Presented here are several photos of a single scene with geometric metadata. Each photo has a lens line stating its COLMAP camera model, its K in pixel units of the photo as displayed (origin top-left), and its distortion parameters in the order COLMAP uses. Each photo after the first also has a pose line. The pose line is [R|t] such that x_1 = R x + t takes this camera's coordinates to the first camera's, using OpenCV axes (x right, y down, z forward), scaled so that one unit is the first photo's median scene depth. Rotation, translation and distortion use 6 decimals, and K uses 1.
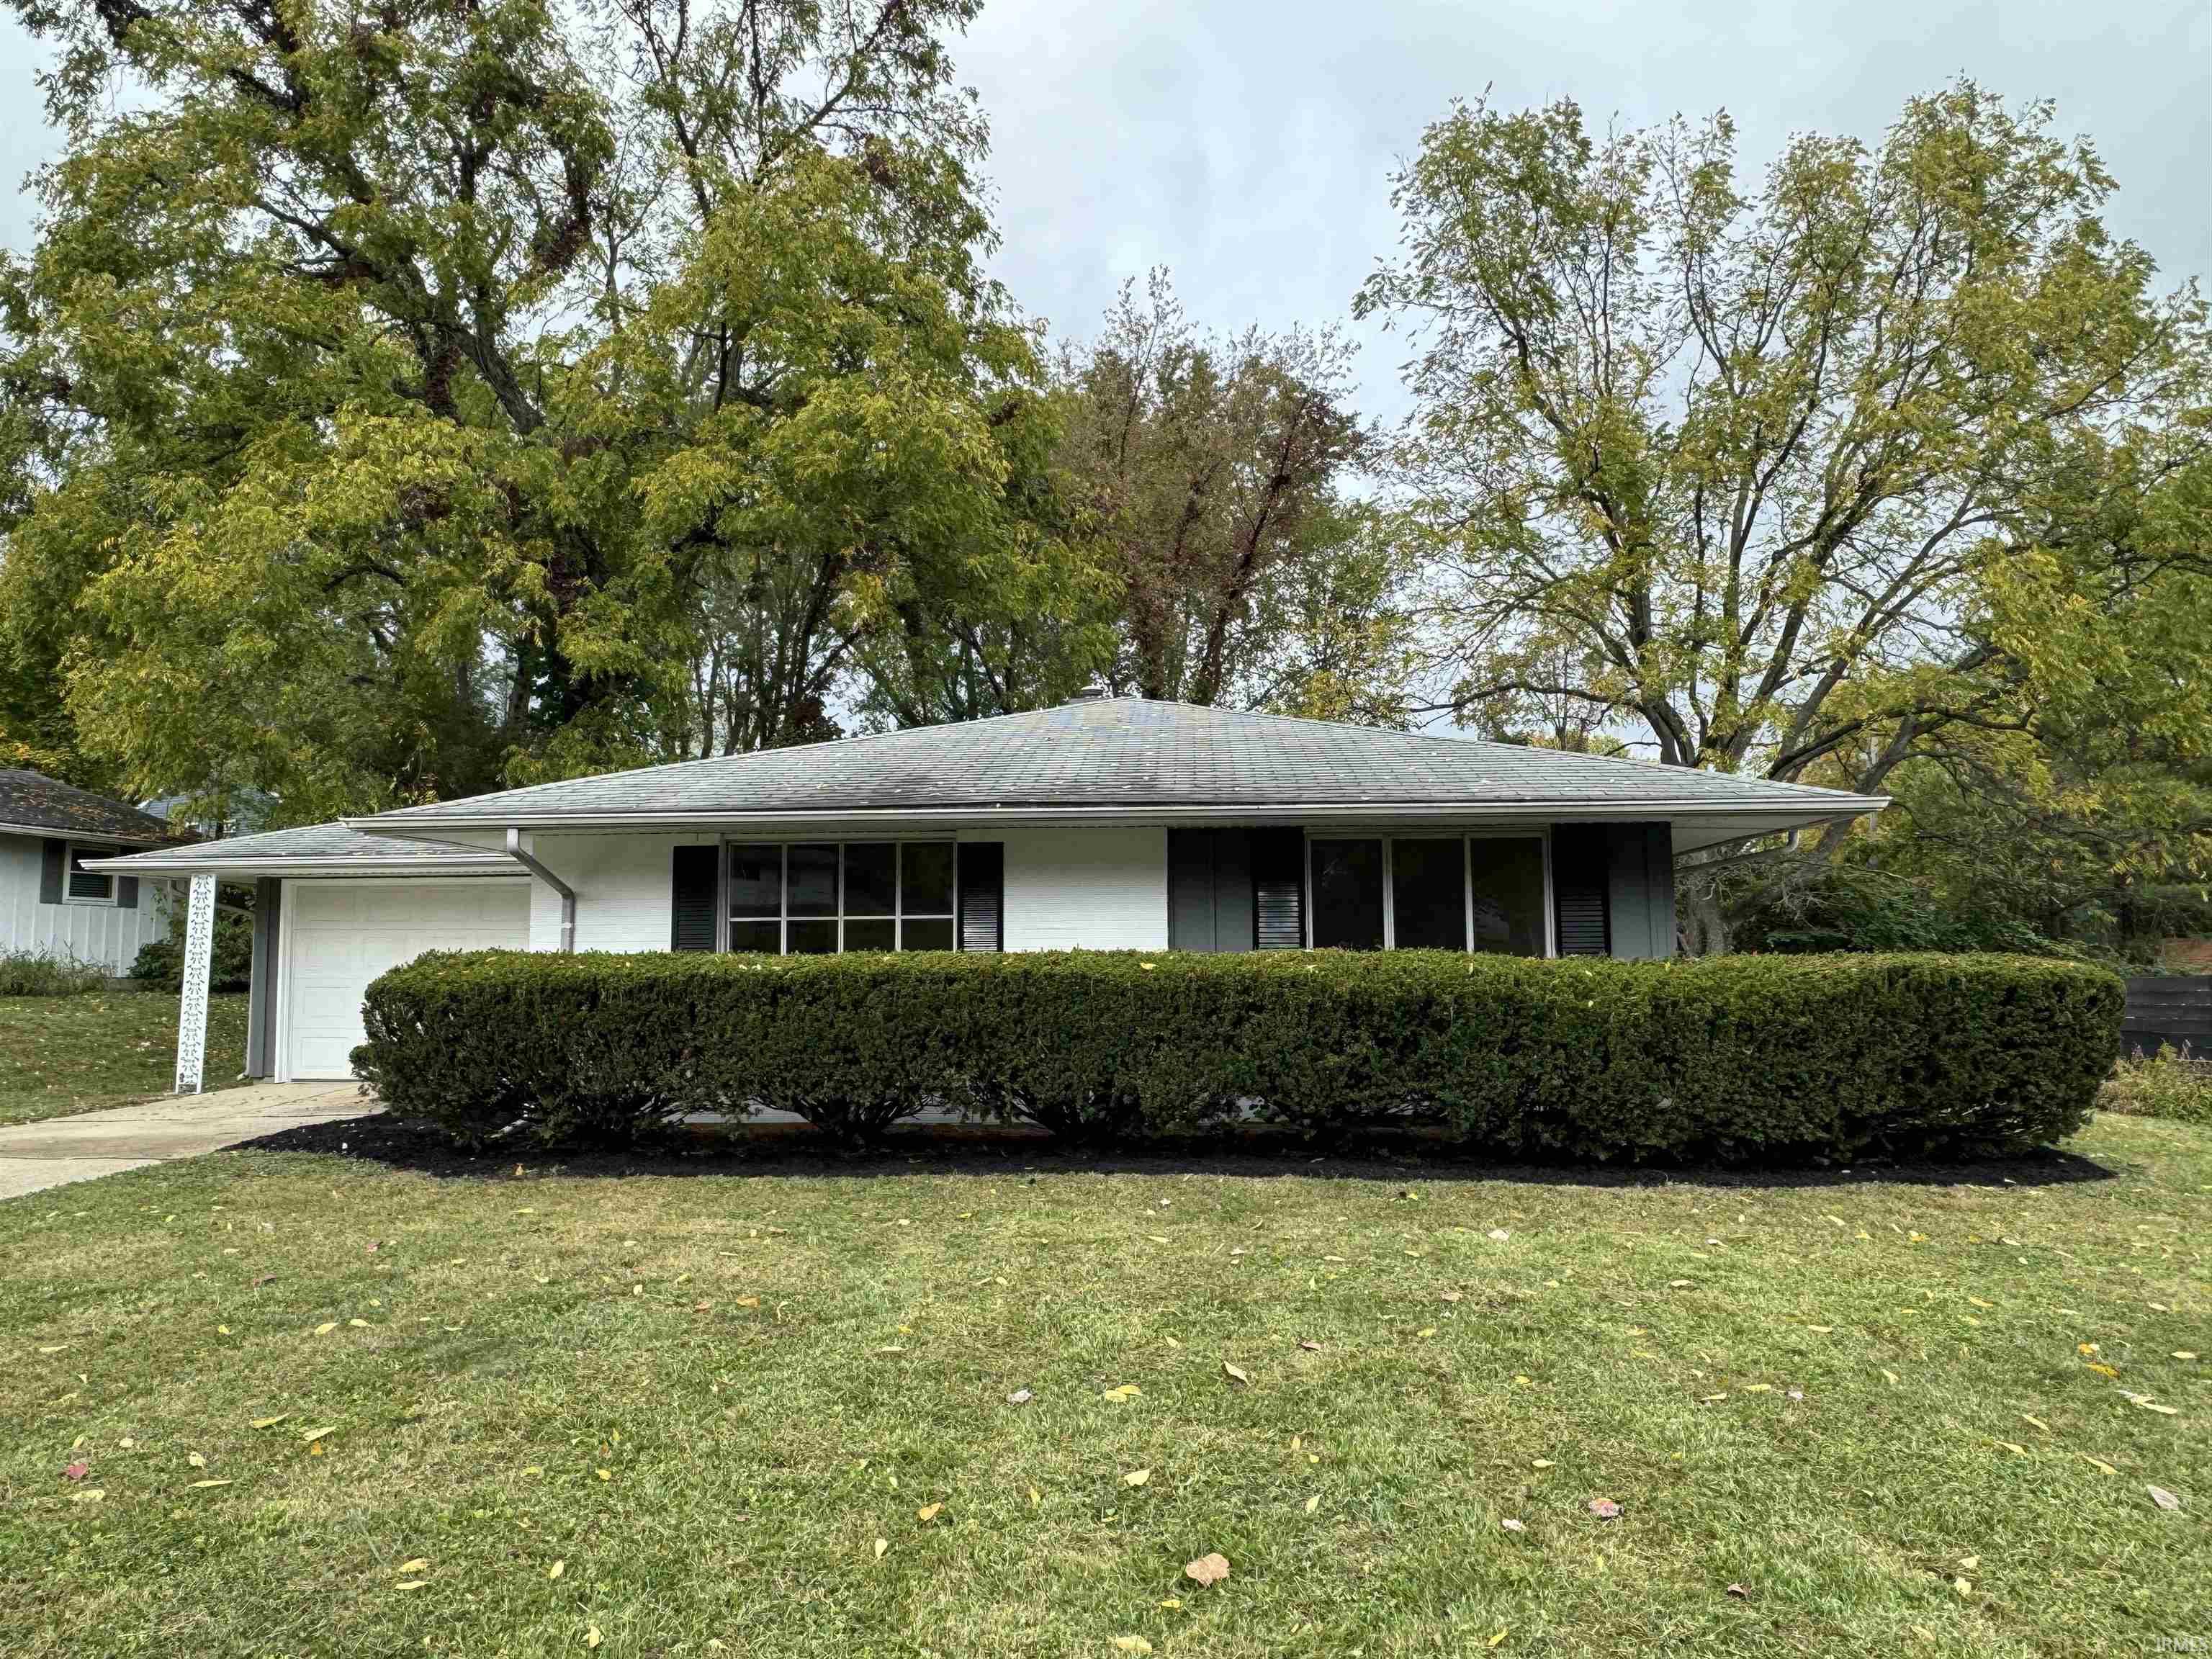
lens RADIAL K [[1479.3, 0, 1126.1], [0, 1479.3, 817.2], [0, 0, 1]] dist [-0.003407, 0.014732]
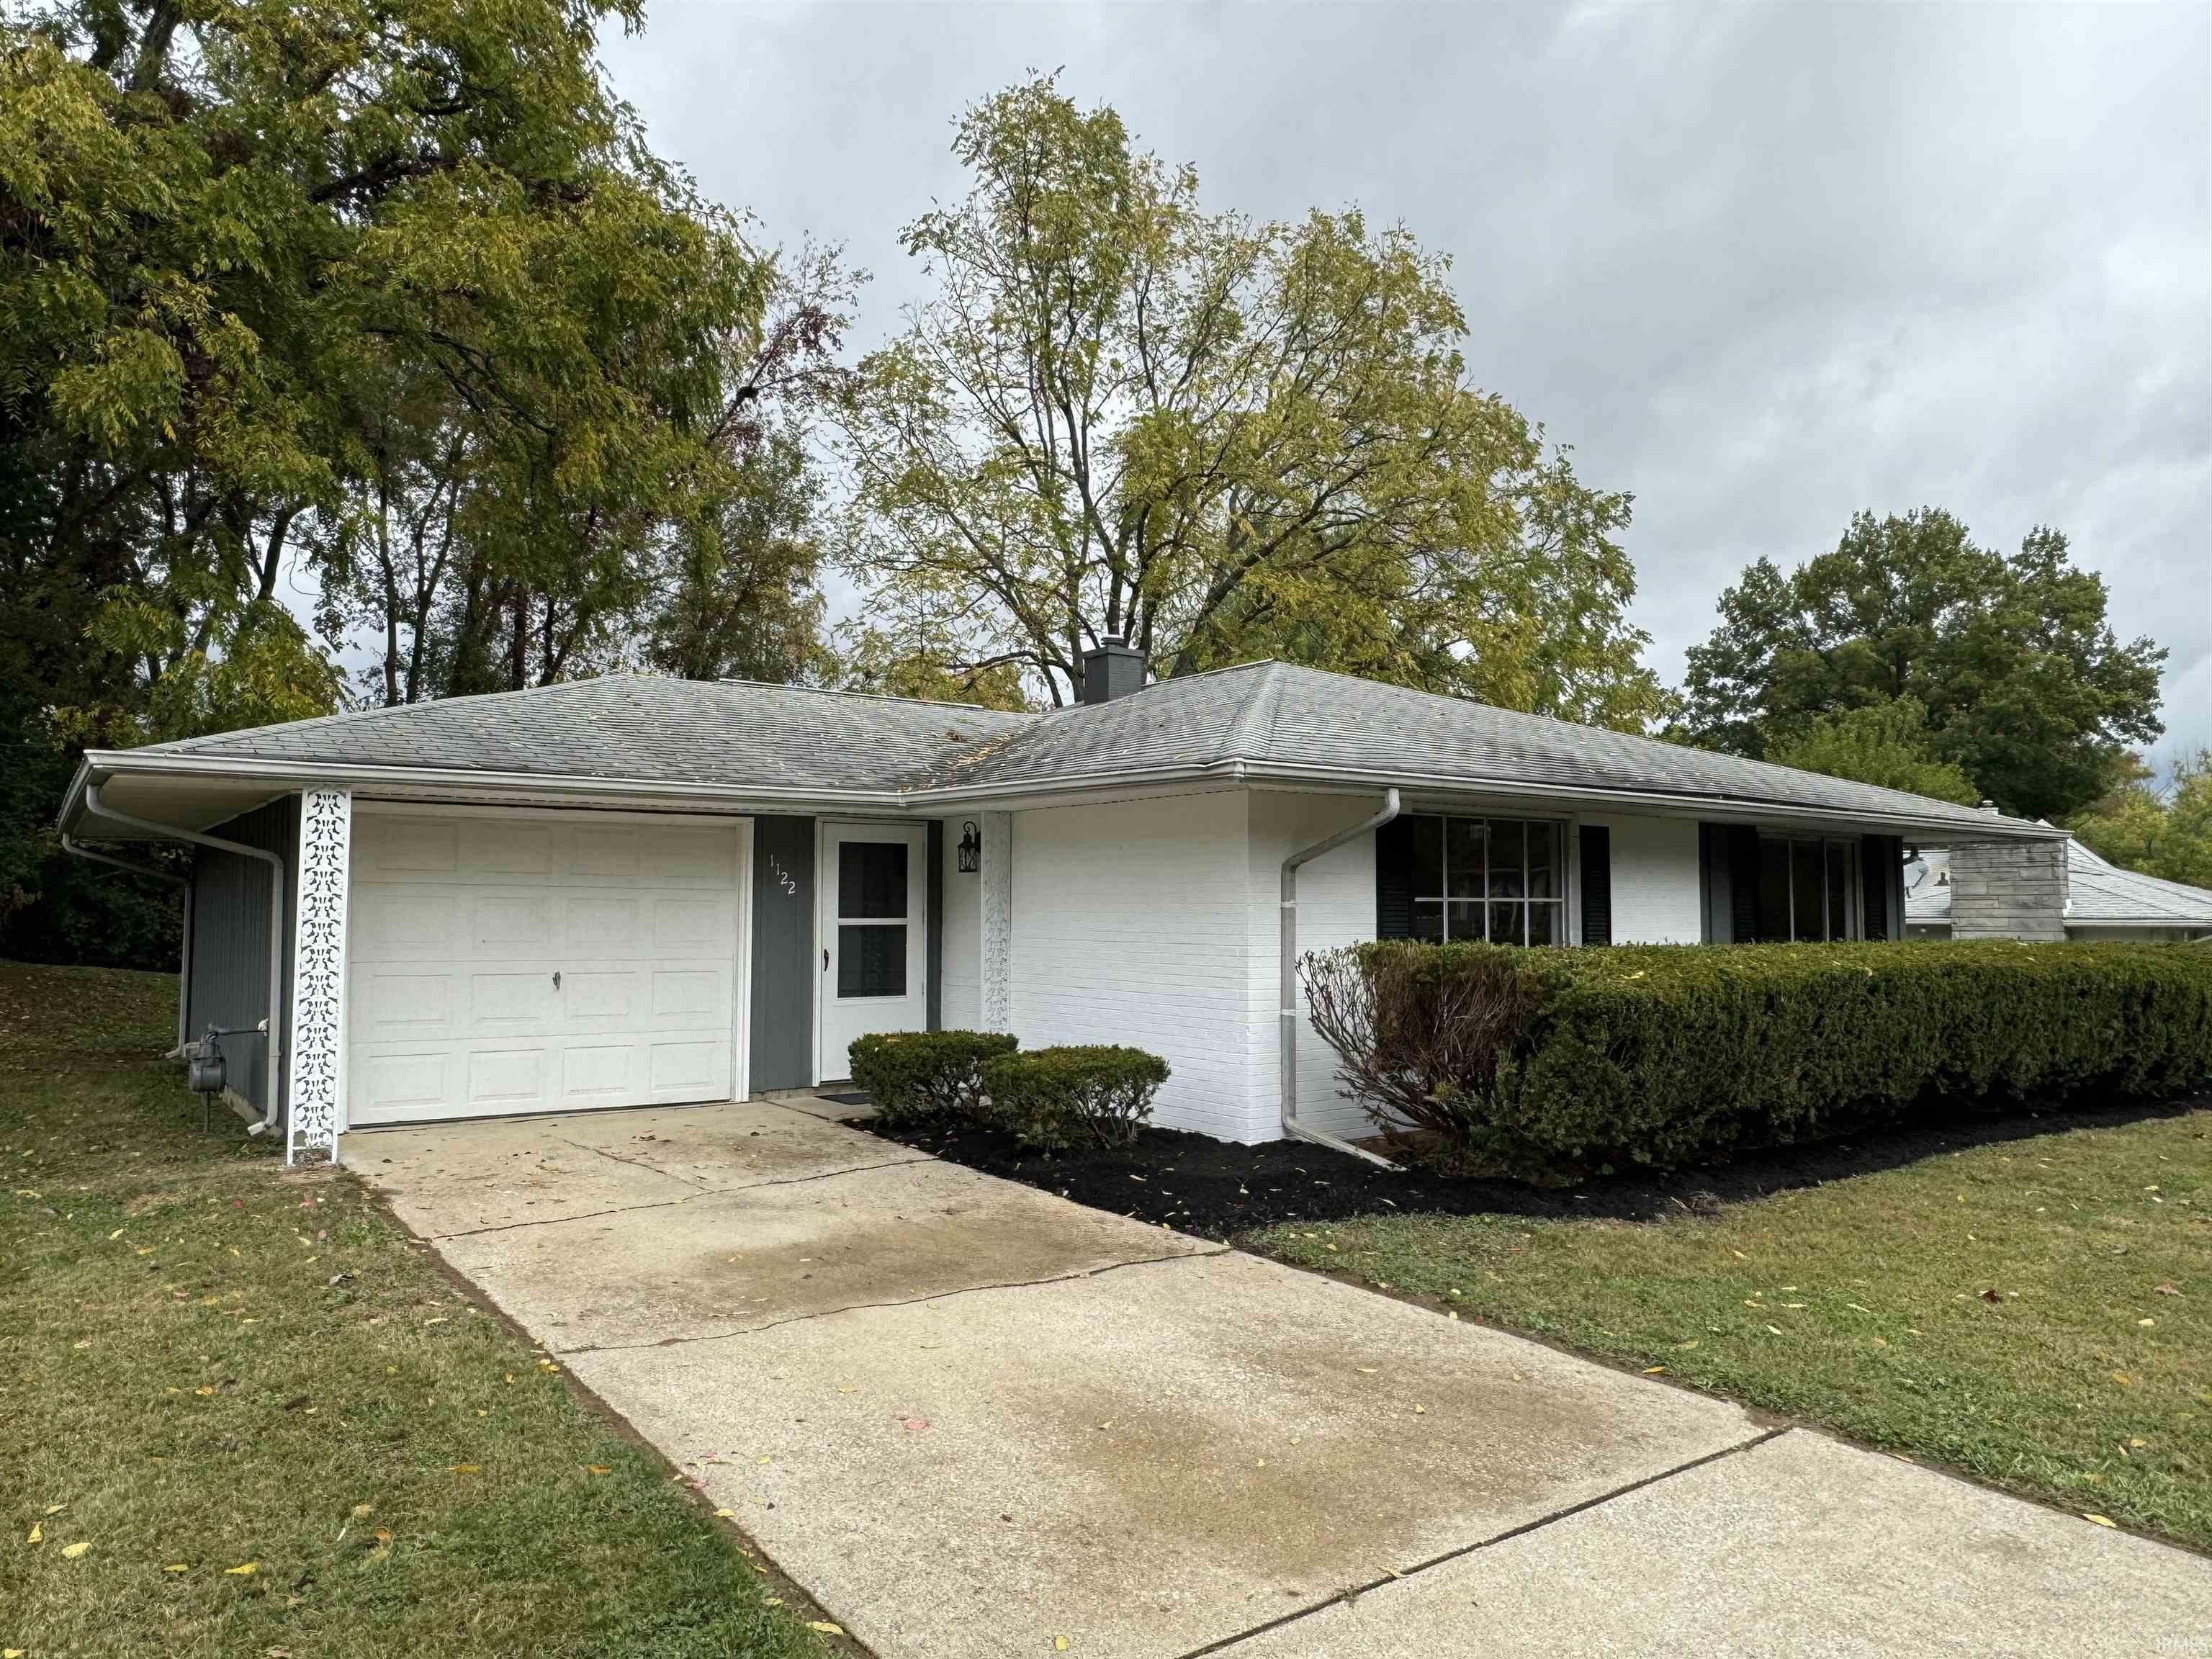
lens RADIAL K [[1479.3, 0, 1108.3], [0, 1479.3, 836.0], [0, 0, 1]] dist [-0.003407, 0.014732]
pose [[0.771103, 0.047550, 0.634932, -0.955227], [-0.075807, 0.996971, 0.017402, 0.029261], [-0.632181, -0.061551, 0.772372, 0.448354]]
